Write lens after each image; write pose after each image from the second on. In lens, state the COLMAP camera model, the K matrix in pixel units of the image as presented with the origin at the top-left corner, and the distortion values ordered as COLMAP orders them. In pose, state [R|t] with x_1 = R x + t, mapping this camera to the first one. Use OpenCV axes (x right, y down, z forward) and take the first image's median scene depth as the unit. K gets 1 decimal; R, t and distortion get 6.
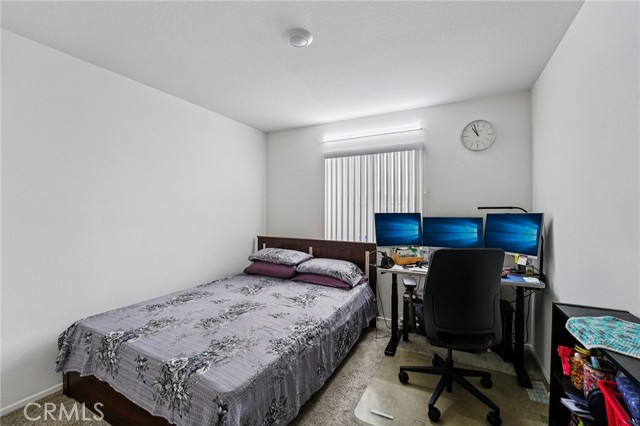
lens RADIAL K [[262.7, 0, 318.1], [0, 262.7, 212.5], [0, 0, 1]] dist [-0.021955, 0.000795]
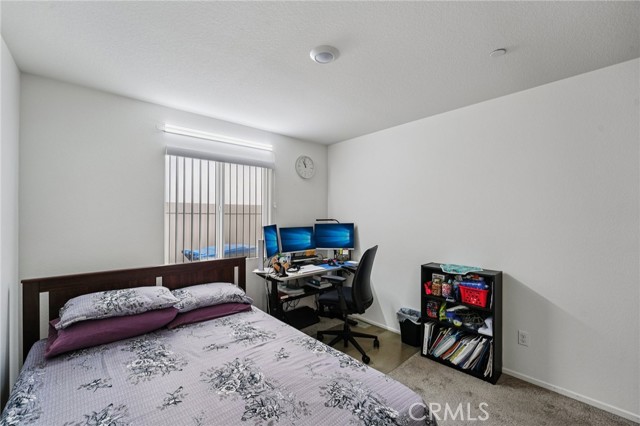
lens RADIAL K [[262.7, 0, 317.6], [0, 262.7, 212.4], [0, 0, 1]] dist [-0.021955, 0.000795]
pose [[0.354452, 0.012728, 0.934987, -0.670381], [0.009995, 0.999799, -0.017399, -0.030914], [-0.935021, 0.015512, 0.354254, 0.448862]]
